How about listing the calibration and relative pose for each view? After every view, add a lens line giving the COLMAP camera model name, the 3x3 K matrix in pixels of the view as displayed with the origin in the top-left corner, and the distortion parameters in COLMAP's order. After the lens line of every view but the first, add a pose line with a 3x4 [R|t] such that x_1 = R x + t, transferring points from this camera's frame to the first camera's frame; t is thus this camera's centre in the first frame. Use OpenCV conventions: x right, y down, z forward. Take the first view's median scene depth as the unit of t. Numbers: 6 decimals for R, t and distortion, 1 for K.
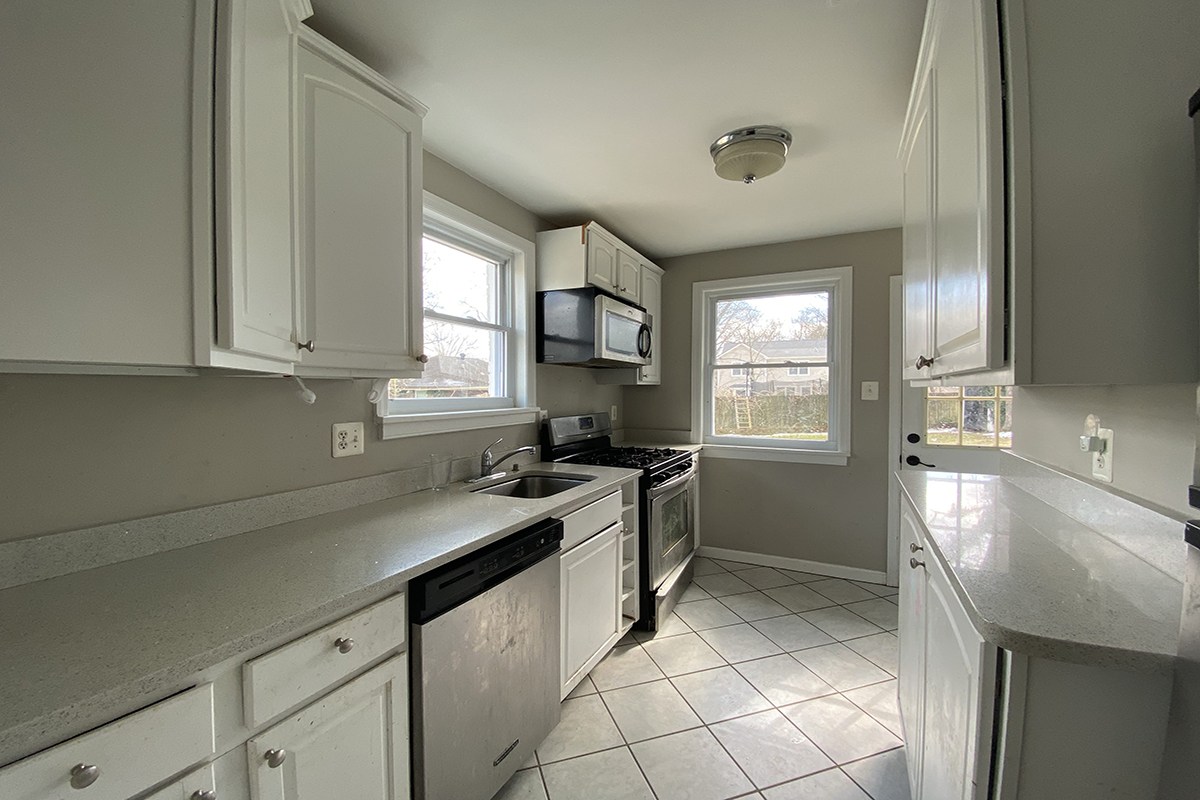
lens RADIAL K [[489.5, 0, 595.4], [0, 489.5, 397.8], [0, 0, 1]] dist [0.001219, -0.000078]
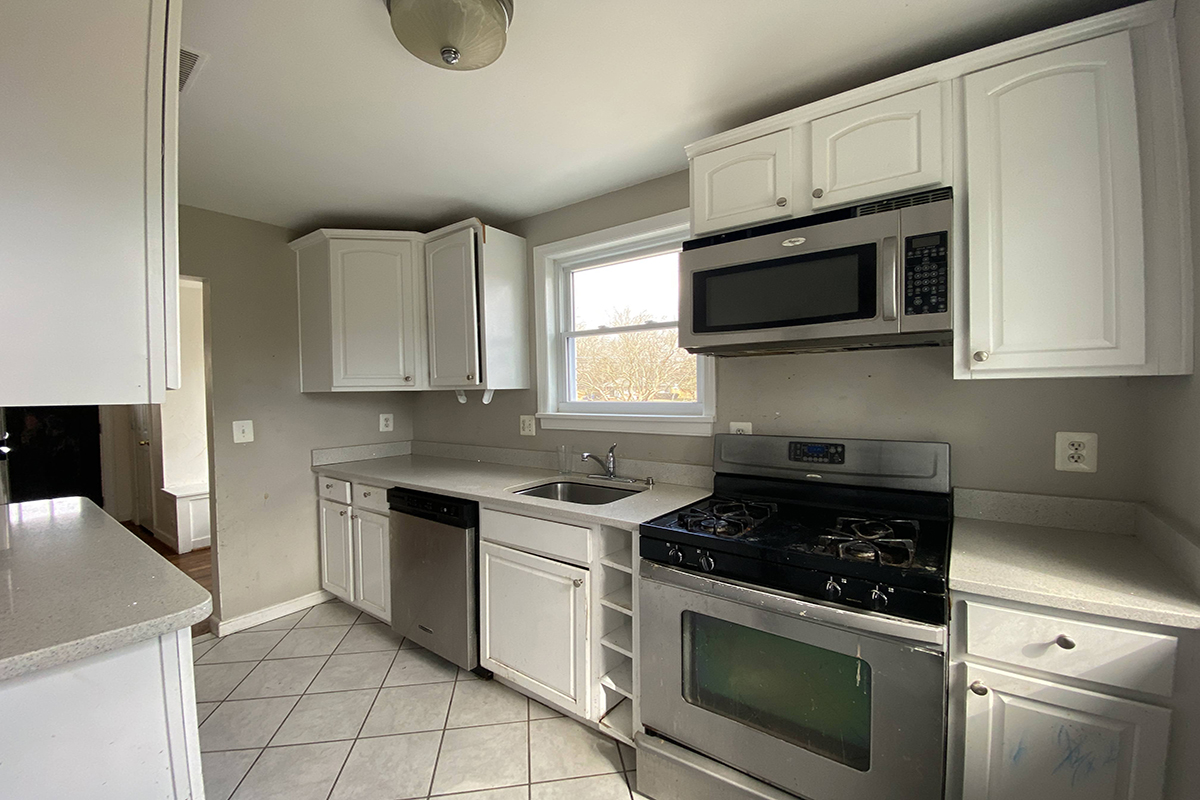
lens RADIAL K [[489.5, 0, 595.4], [0, 489.5, 397.8], [0, 0, 1]] dist [0.001219, -0.000078]
pose [[-0.174779, 0.022064, -0.984360, 1.009533], [-0.001215, 0.999743, 0.022625, -0.041888], [0.984607, 0.005150, -0.174707, 1.451067]]
